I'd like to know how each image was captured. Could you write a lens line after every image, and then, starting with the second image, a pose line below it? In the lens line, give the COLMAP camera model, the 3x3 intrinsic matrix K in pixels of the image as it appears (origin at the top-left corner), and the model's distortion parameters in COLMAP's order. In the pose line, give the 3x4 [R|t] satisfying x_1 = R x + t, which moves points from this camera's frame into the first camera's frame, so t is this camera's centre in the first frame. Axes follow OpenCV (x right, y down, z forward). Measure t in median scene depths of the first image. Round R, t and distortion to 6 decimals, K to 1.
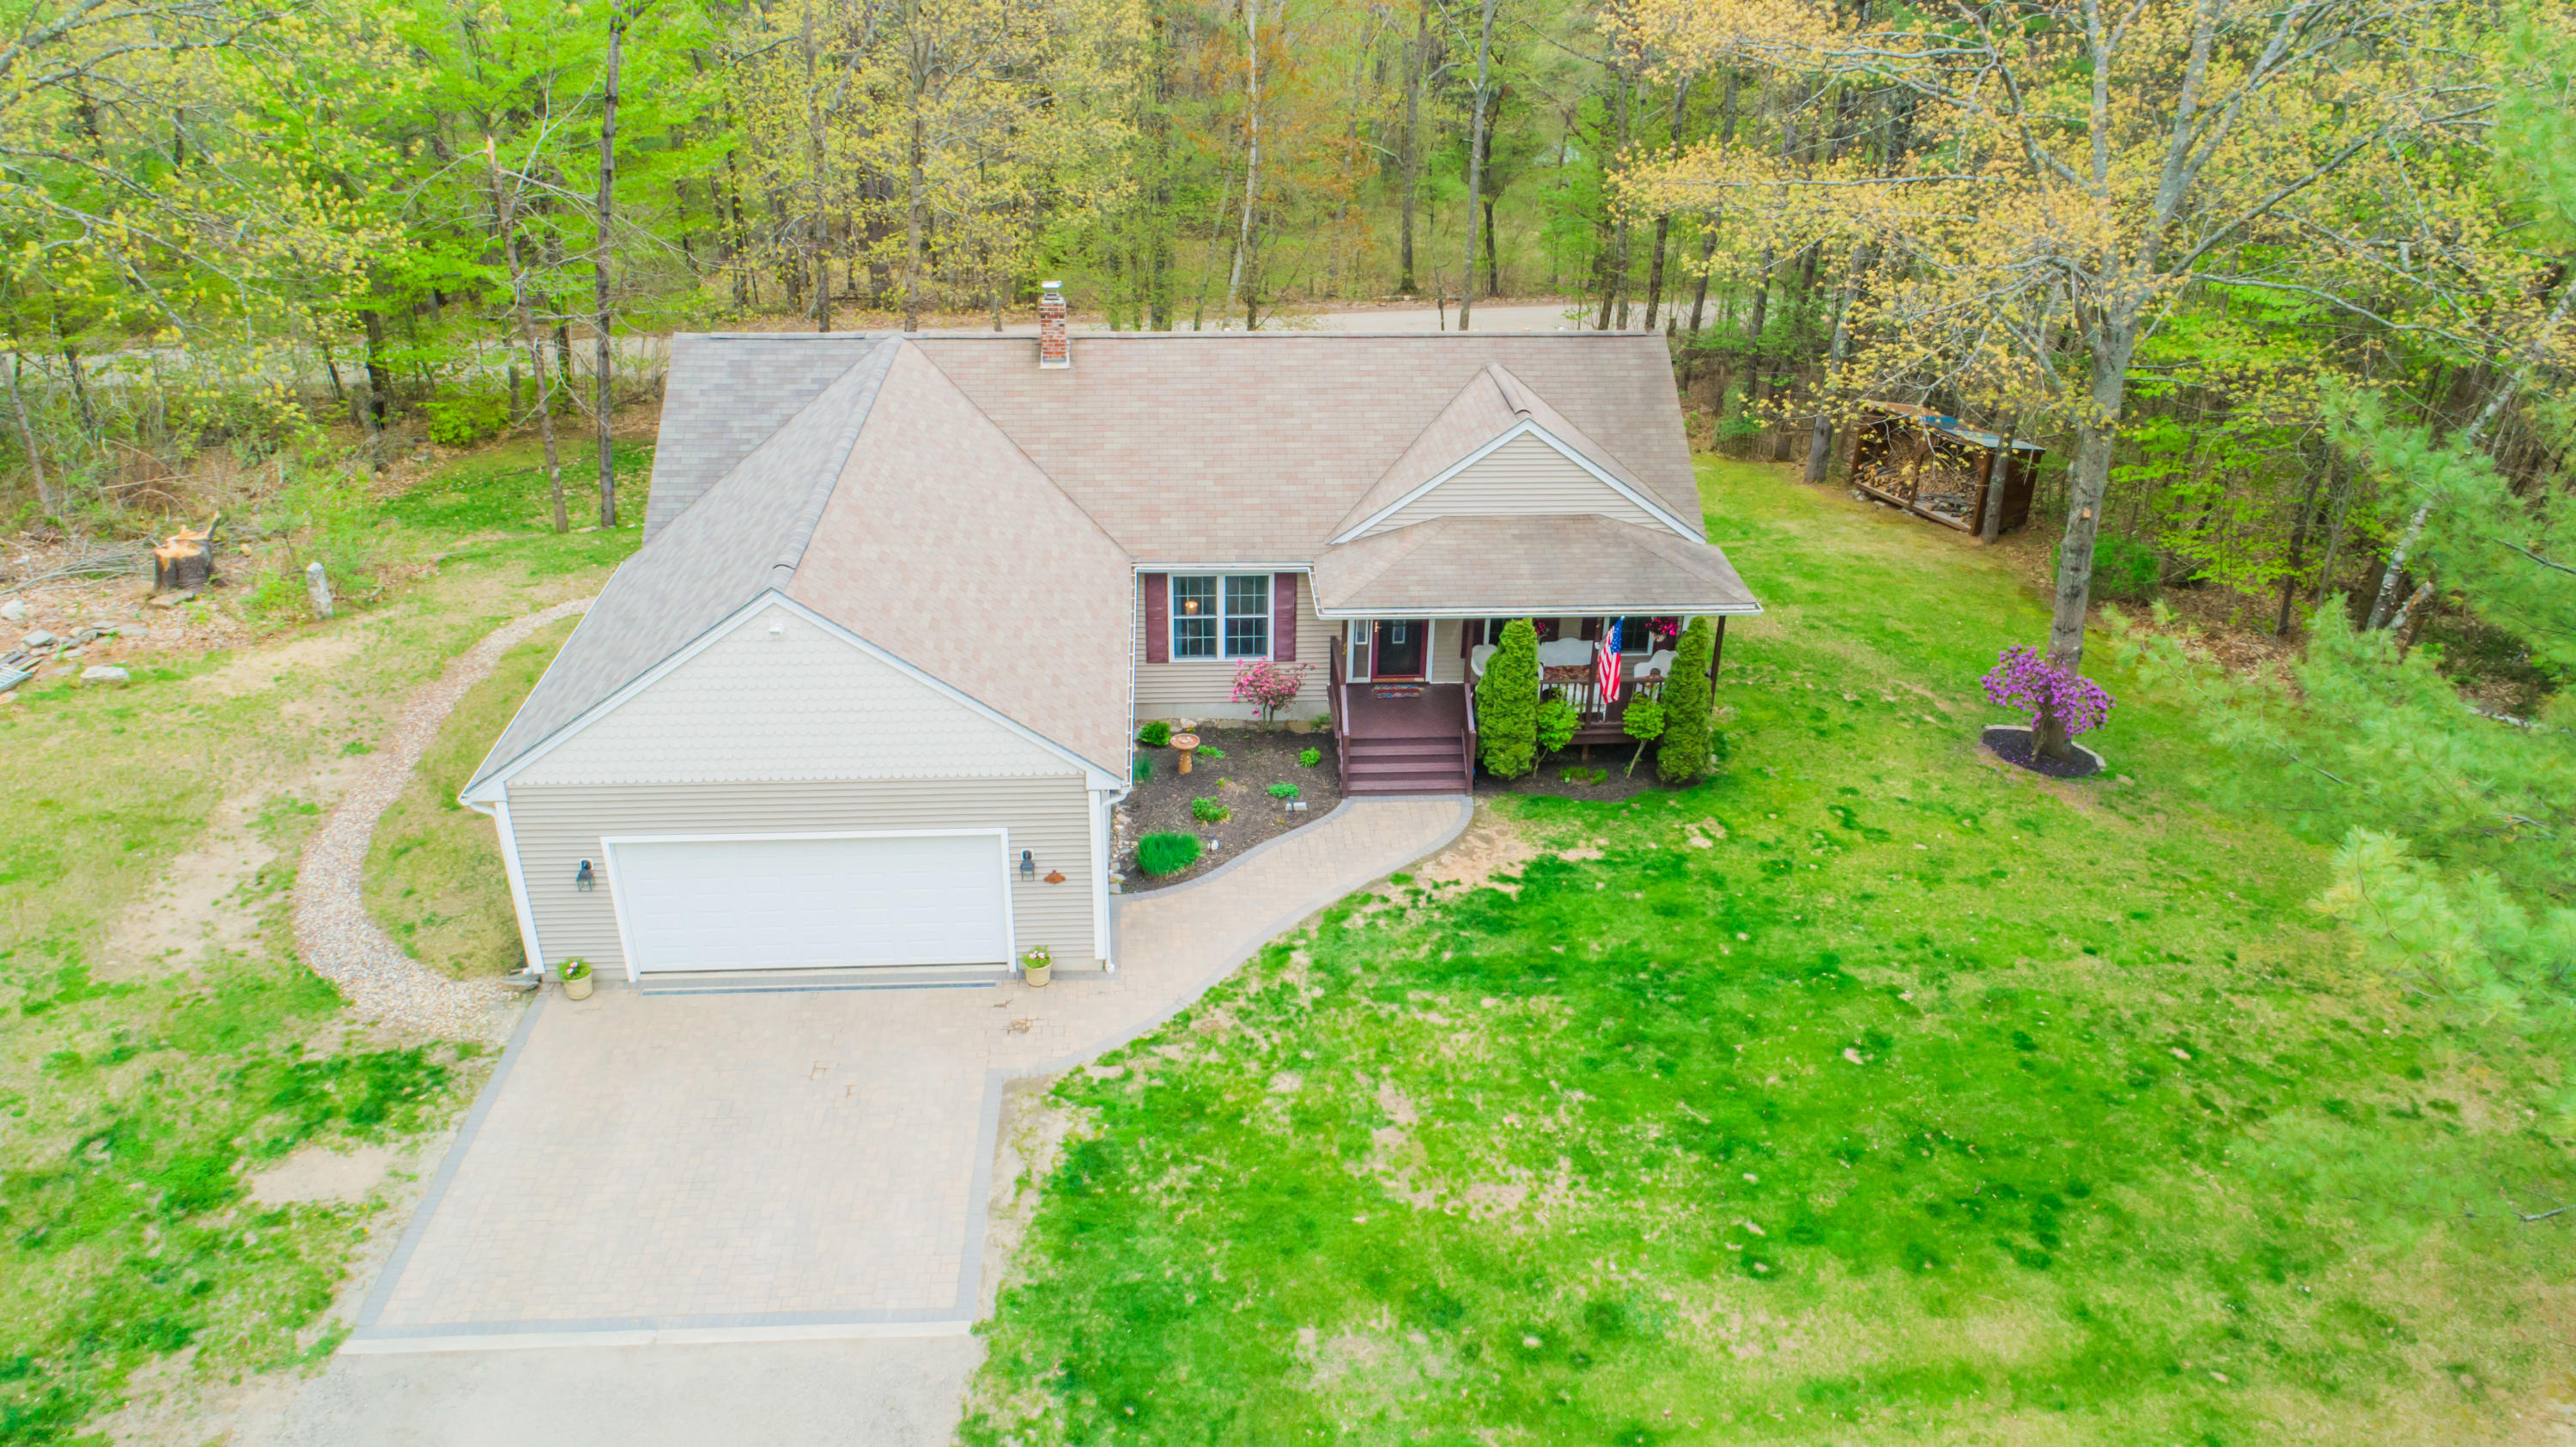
lens RADIAL K [[1743.1, 0, 1285.6], [0, 1743.1, 722.3], [0, 0, 1]] dist [-0.007177, 0.005245]
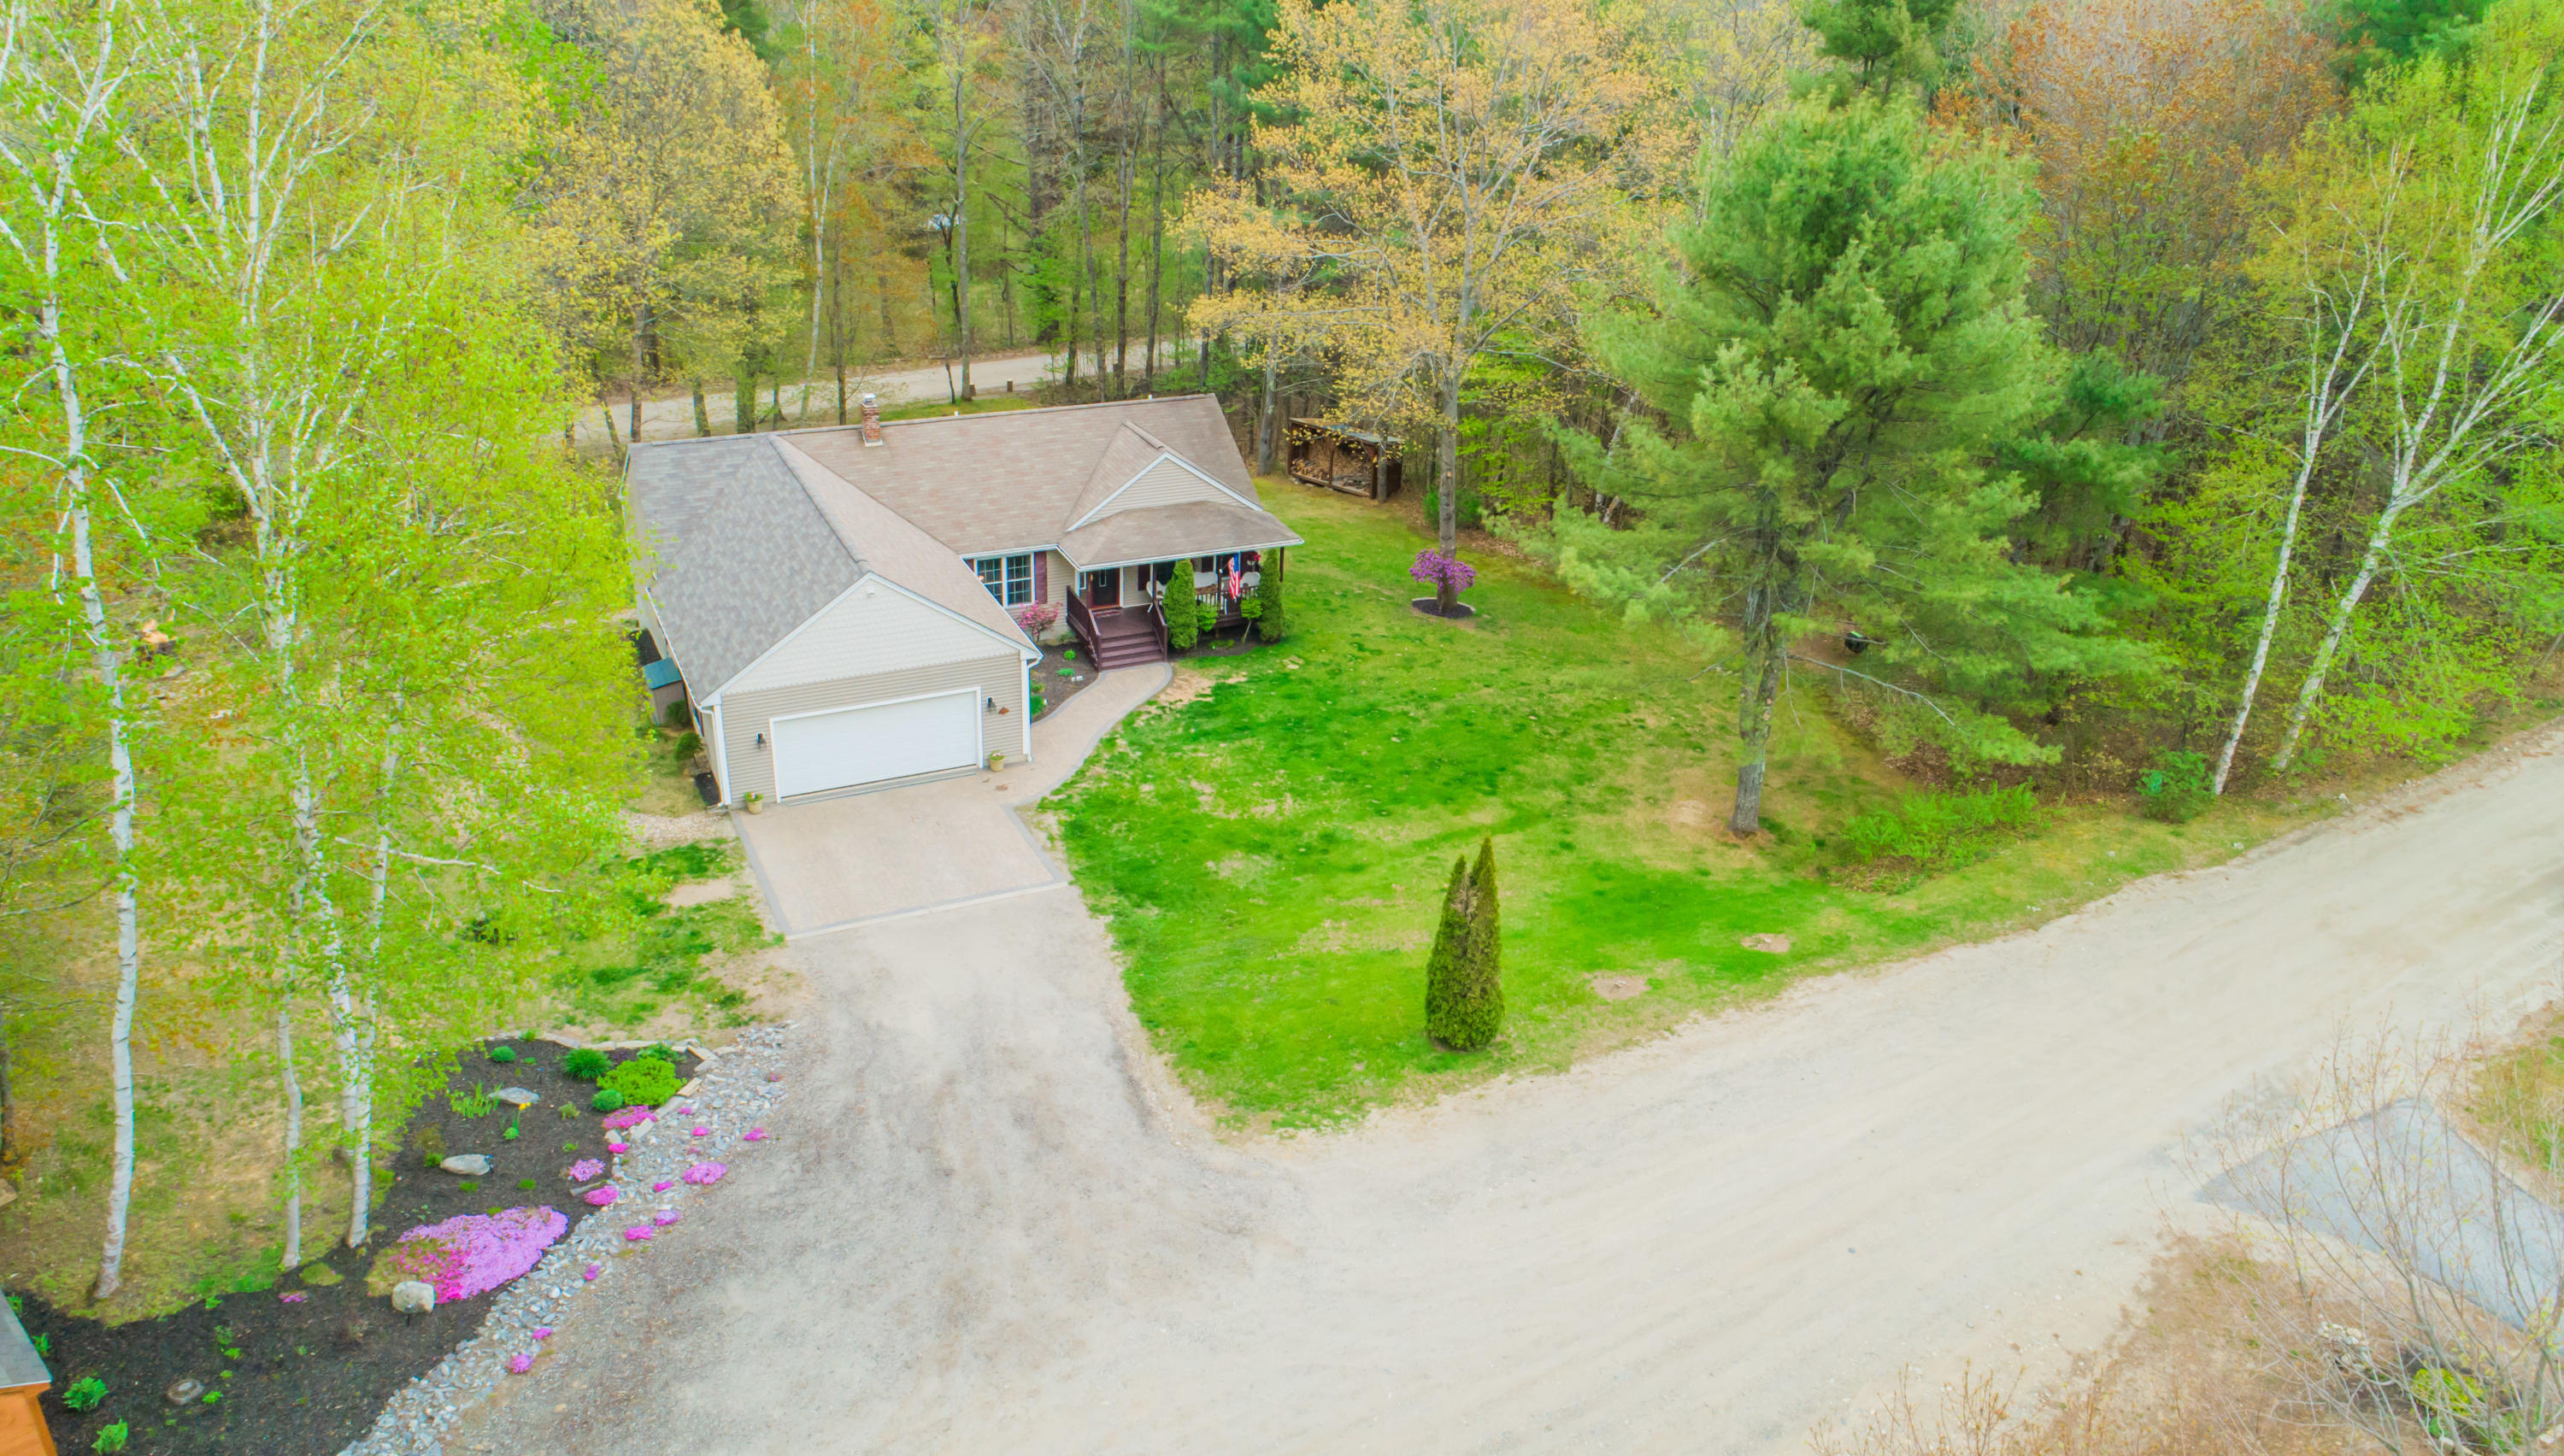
lens RADIAL K [[1789.8, 0, 1323.3], [0, 1789.8, 747.3], [0, 0, 1]] dist [-0.008264, 0.006185]
pose [[0.919603, -0.147540, 0.364090, -0.519061], [0.147919, 0.988630, 0.027015, 0.124658], [-0.363936, 0.029013, 0.930972, -0.935994]]
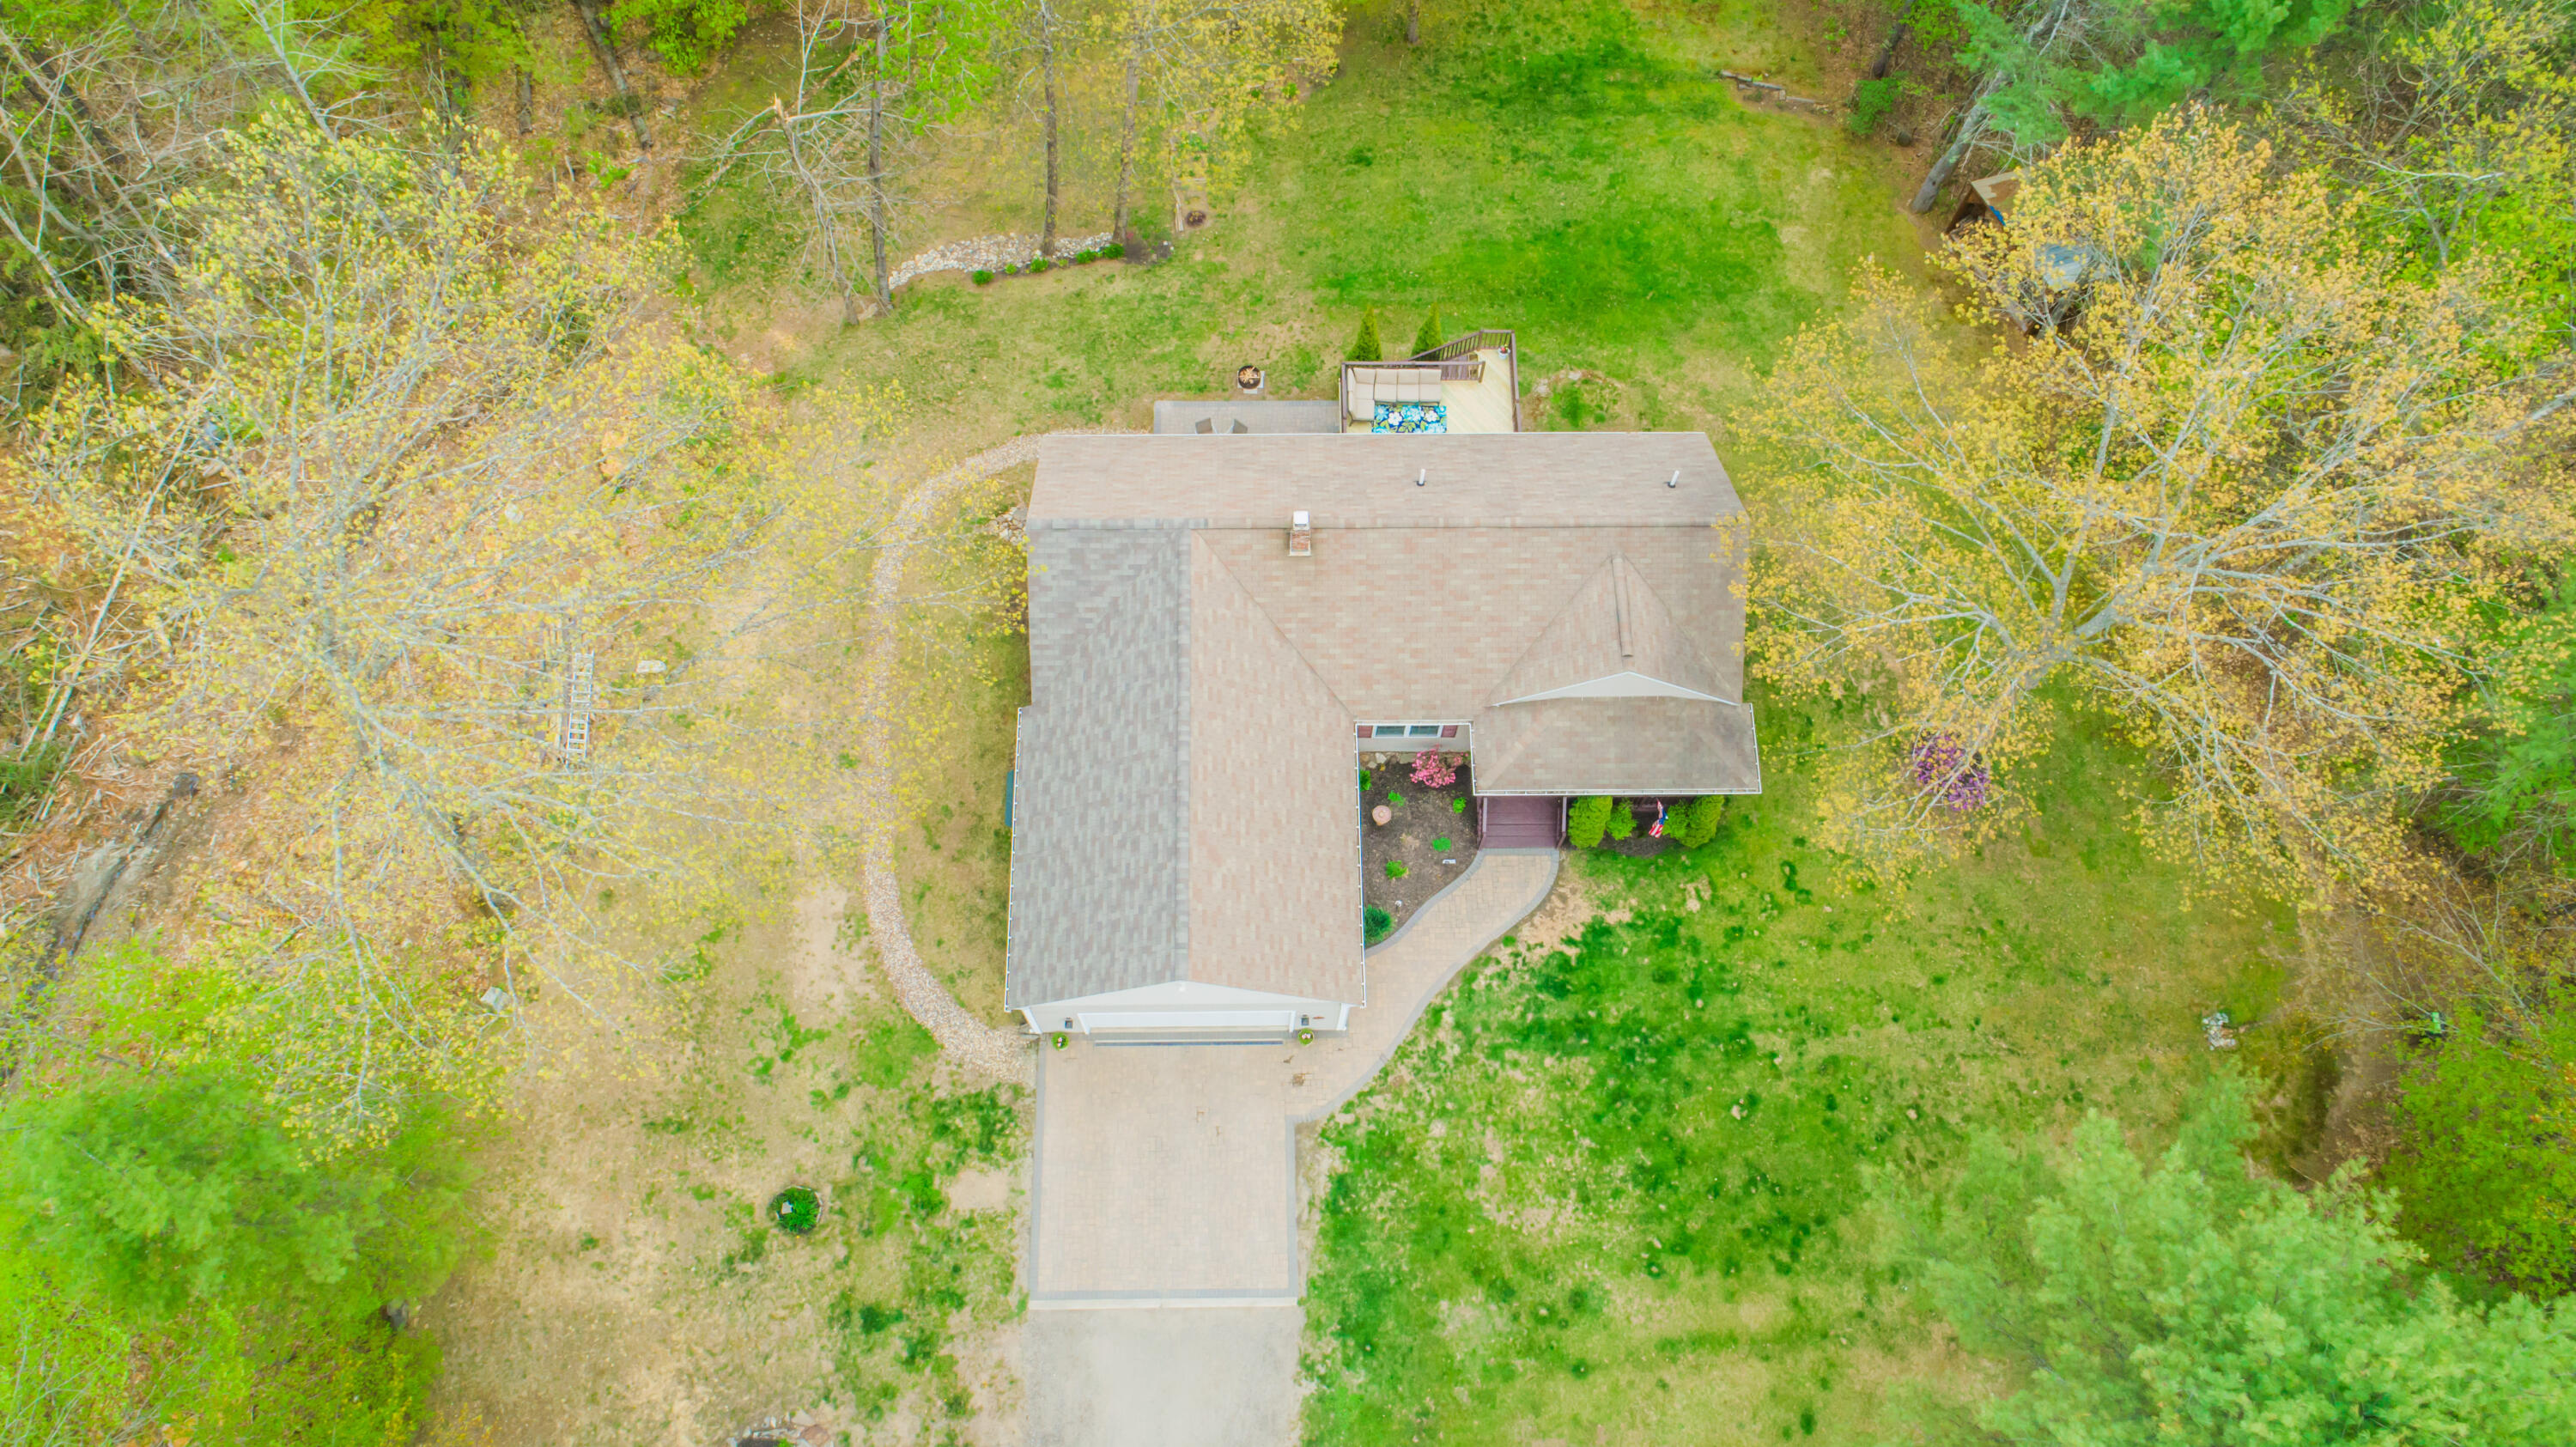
lens RADIAL K [[1781.1, 0, 1288.0], [0, 1781.1, 723.5], [0, 0, 1]] dist [-0.005513, 0.001952]
pose [[0.998713, 0.047777, -0.016996, -0.143994], [-0.025907, 0.768827, 0.638931, -1.309140], [0.043593, -0.637669, 0.769076, -0.234949]]
